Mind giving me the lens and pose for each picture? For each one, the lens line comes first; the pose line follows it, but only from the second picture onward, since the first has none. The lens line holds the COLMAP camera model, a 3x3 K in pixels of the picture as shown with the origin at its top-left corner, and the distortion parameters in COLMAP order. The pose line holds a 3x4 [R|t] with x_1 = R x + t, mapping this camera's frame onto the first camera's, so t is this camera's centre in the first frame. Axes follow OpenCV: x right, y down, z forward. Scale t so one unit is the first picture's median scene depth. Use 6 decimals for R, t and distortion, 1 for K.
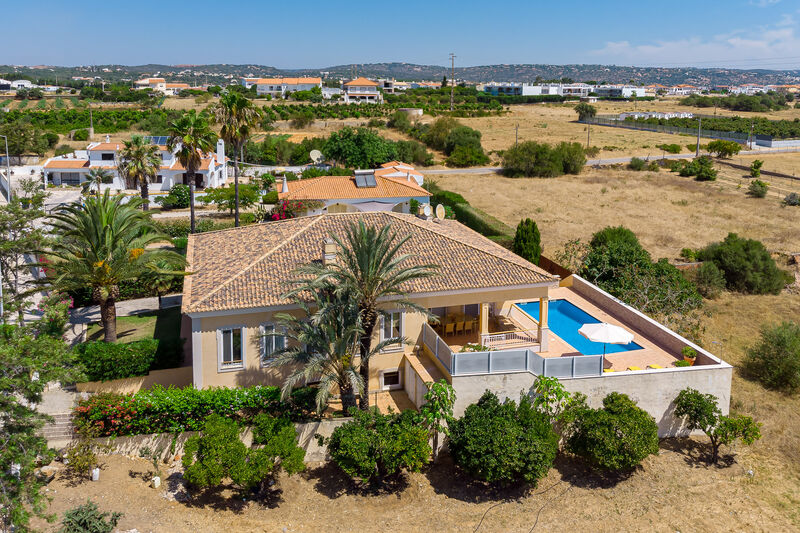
lens RADIAL K [[642.8, 0, 382.6], [0, 642.8, 213.7], [0, 0, 1]] dist [-0.008569, 0.009422]
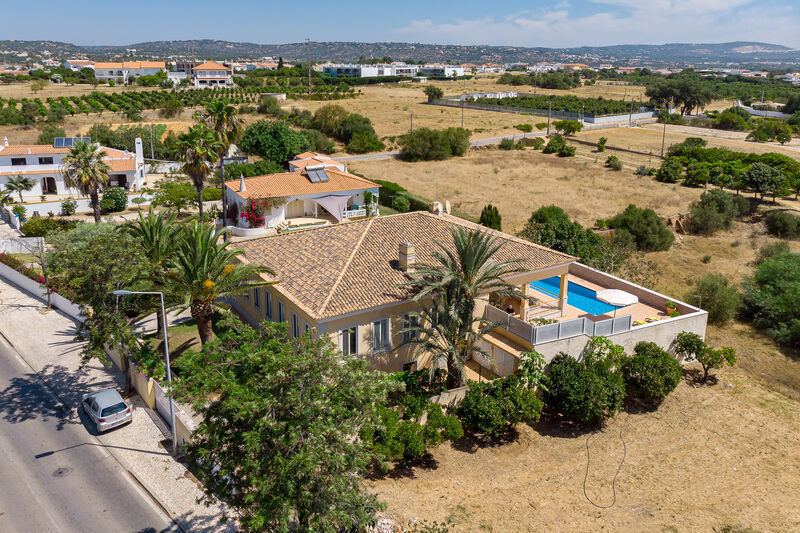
lens RADIAL K [[611.1, 0, 356.5], [0, 611.1, 264.8], [0, 0, 1]] dist [-0.006116, 0.008005]
pose [[0.963200, -0.091654, 0.252677, -0.162206], [0.058964, 0.989218, 0.134053, -0.025359], [-0.262240, -0.114221, 0.958219, -0.008304]]
